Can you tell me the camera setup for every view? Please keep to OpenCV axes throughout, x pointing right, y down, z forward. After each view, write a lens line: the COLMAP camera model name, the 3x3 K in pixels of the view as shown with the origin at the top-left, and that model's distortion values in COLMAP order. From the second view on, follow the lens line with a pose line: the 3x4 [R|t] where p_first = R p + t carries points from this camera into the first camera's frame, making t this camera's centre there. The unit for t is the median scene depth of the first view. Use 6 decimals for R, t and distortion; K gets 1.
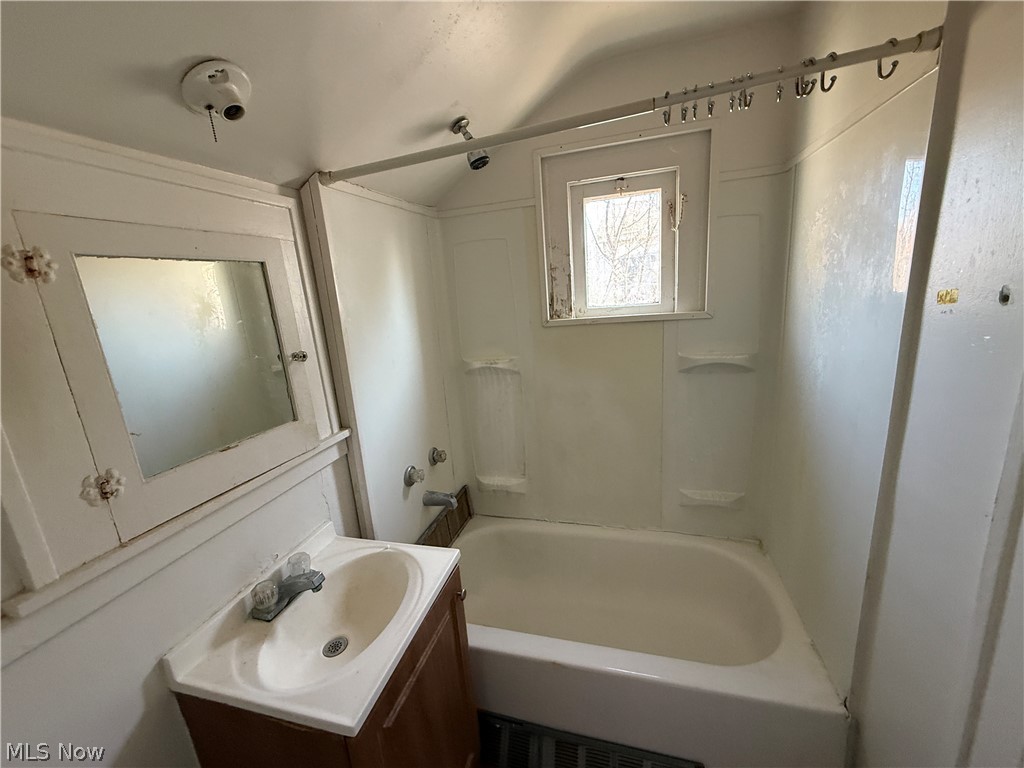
lens RADIAL K [[406.5, 0, 512.0], [0, 406.5, 384.0], [0, 0, 1]] dist [0.002048, -0.000522]
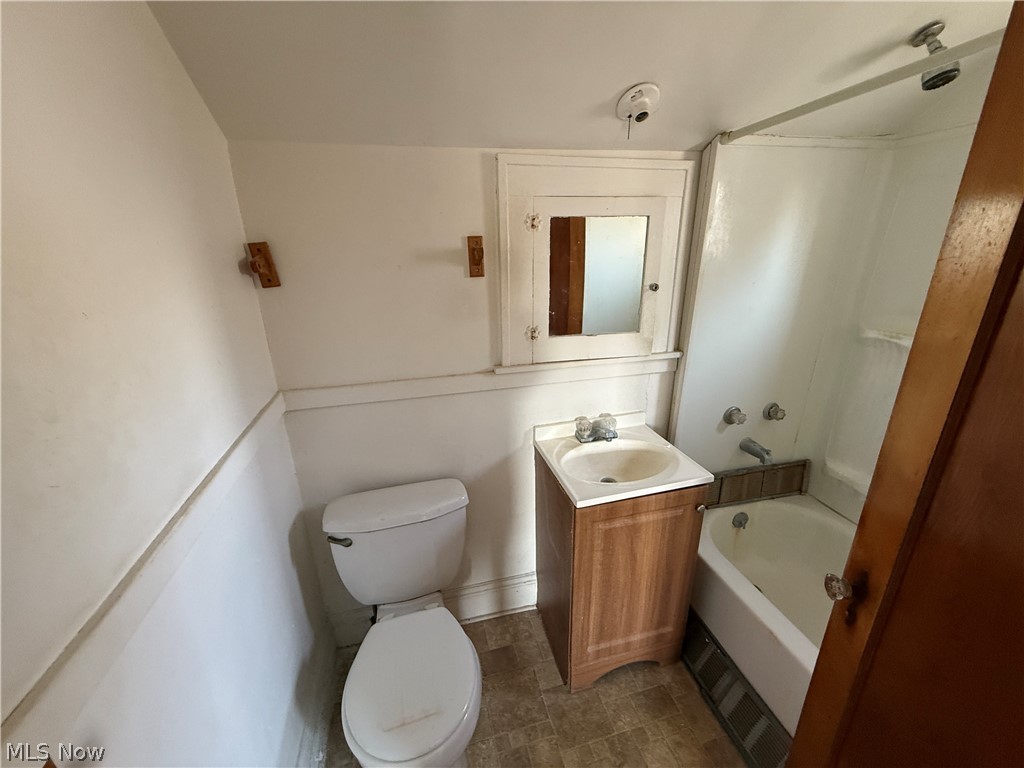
lens RADIAL K [[406.5, 0, 512.0], [0, 406.5, 384.0], [0, 0, 1]] dist [0.002048, -0.000522]
pose [[0.499107, 0.351019, -0.792261, 0.363749], [-0.219909, 0.935658, 0.276015, -0.028827], [0.838172, 0.036464, 0.544185, -0.112205]]
